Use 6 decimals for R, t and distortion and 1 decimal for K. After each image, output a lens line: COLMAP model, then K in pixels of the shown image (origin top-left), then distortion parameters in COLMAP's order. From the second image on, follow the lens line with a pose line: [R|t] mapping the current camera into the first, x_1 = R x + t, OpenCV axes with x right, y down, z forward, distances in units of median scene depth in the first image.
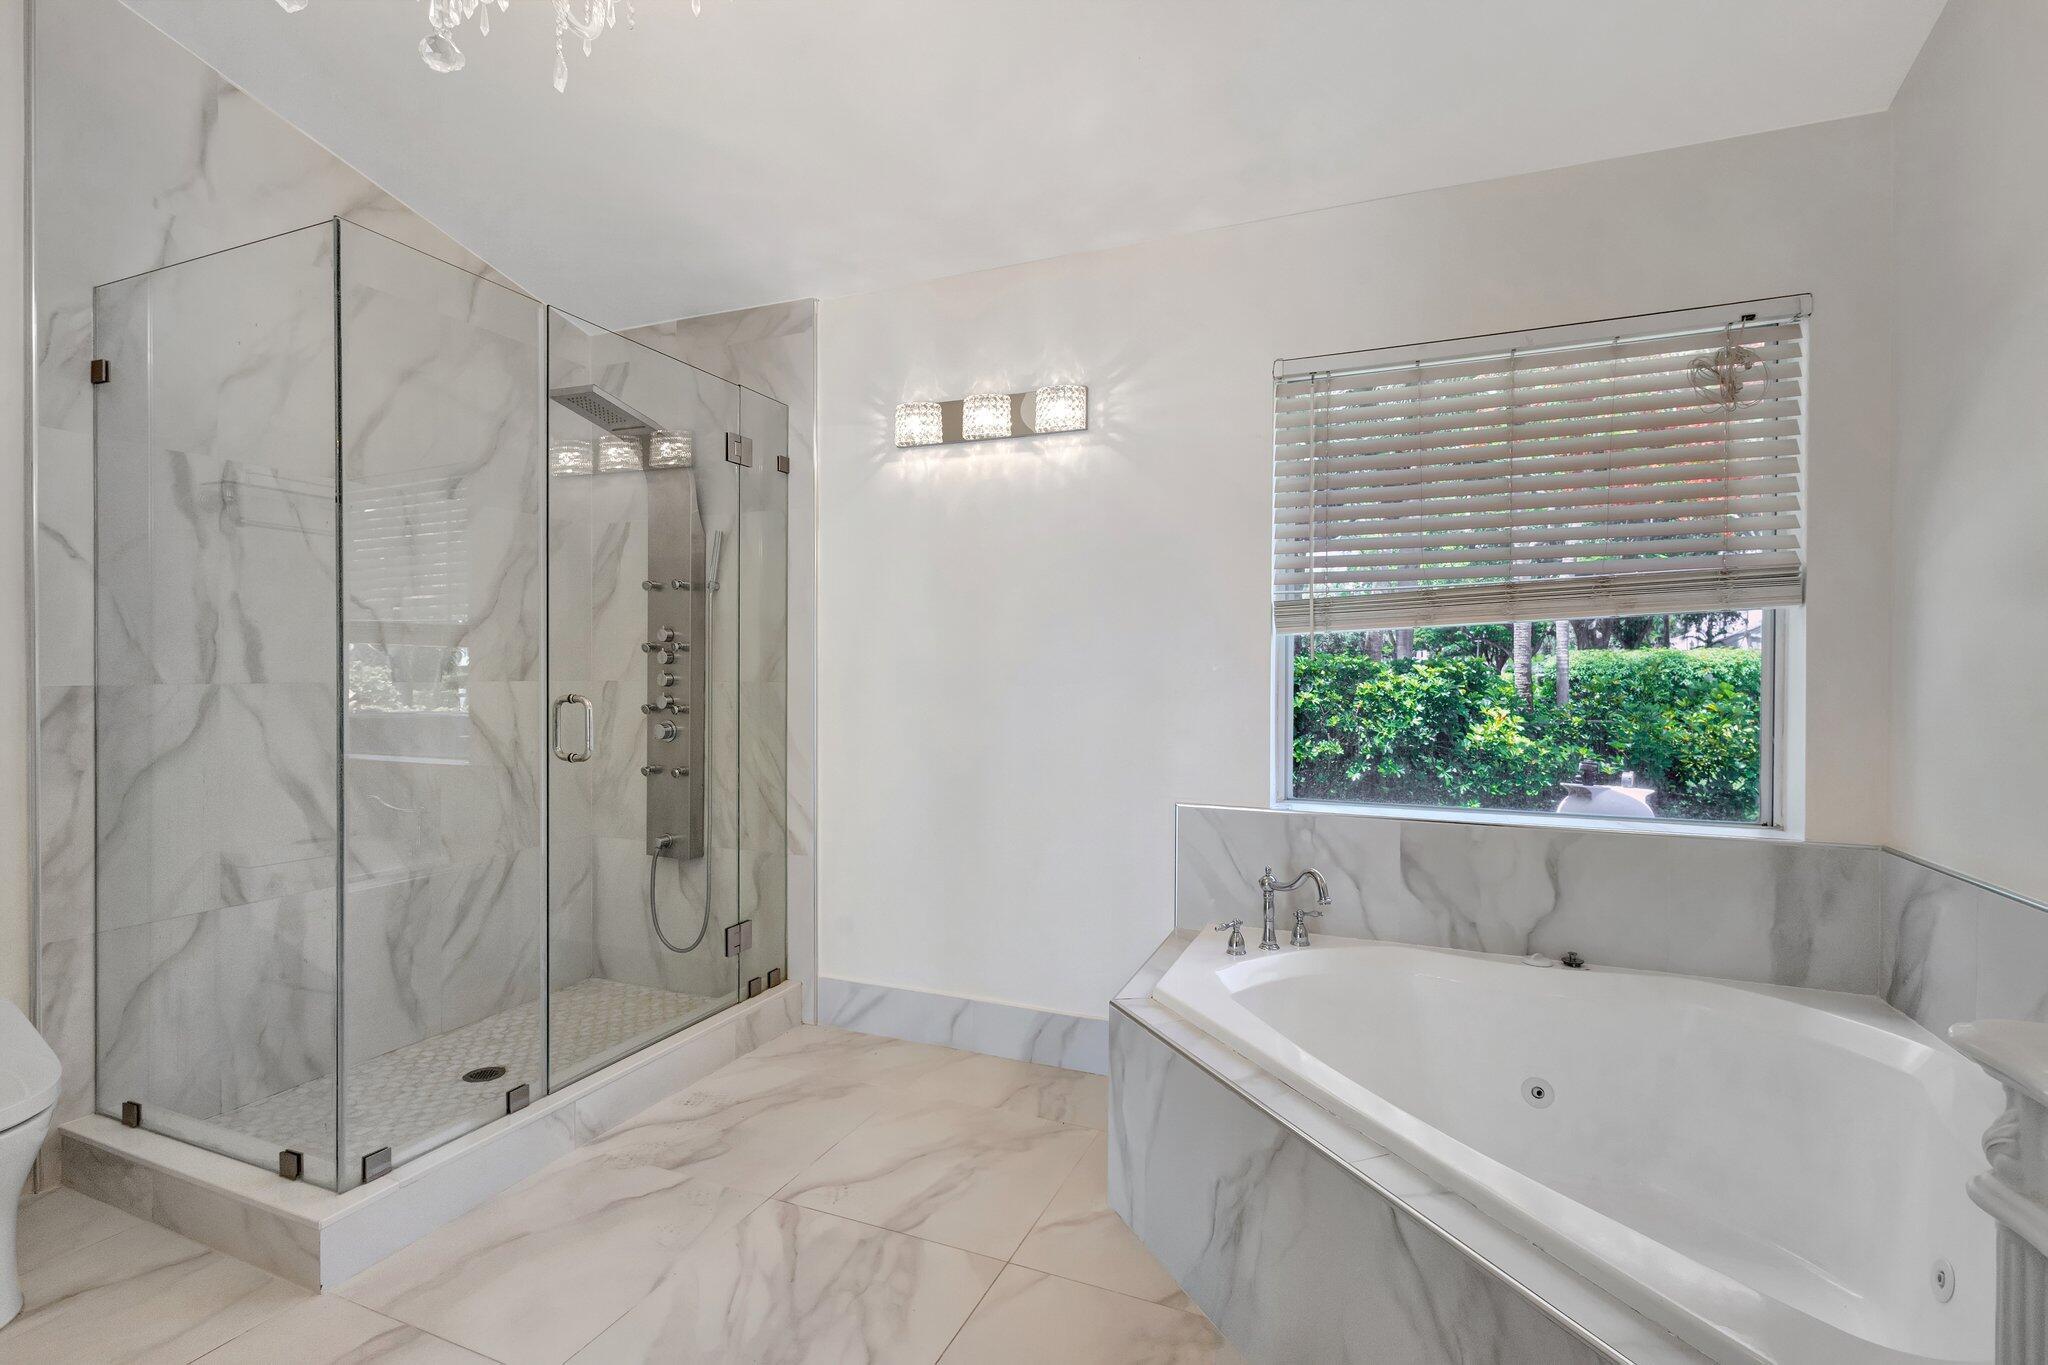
lens RADIAL K [[944.1, 0, 1022.5], [0, 944.1, 681.7], [0, 0, 1]] dist [0.013835, -0.002215]
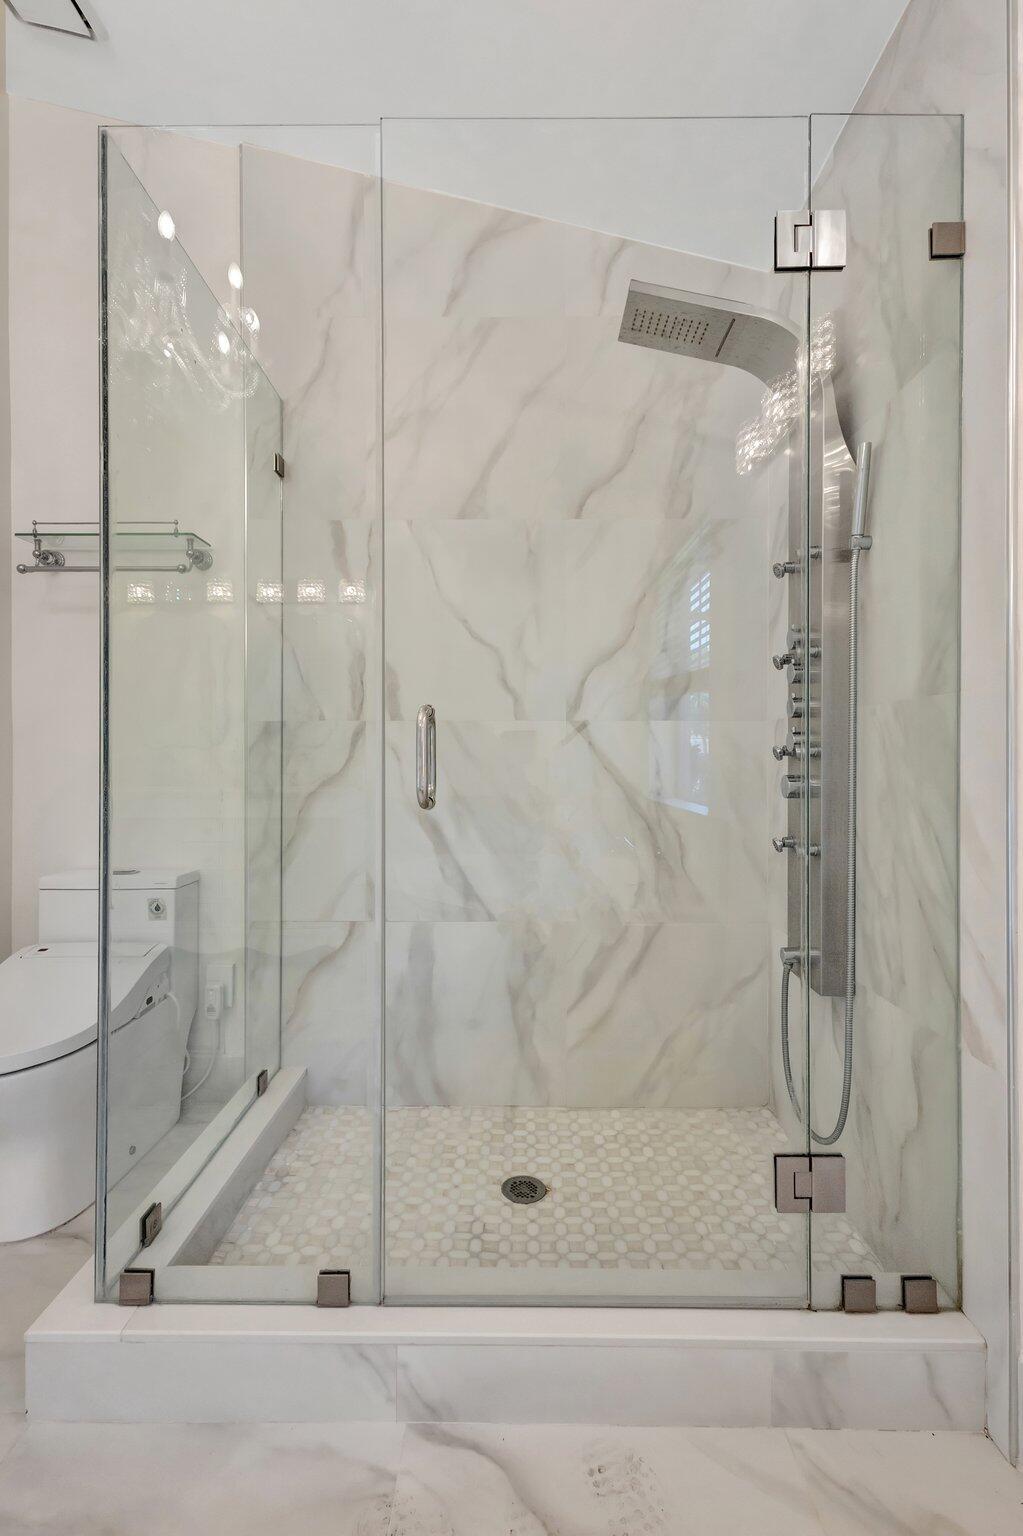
lens RADIAL K [[708.1, 0, 517.4], [0, 708.1, 761.4], [0, 0, 1]] dist [0.013835, -0.002215]
pose [[0.382845, -0.000046, -0.923813, 0.000424], [-0.010684, 0.999933, -0.004477, 0.042136], [0.923751, 0.011584, 0.382819, 0.690578]]
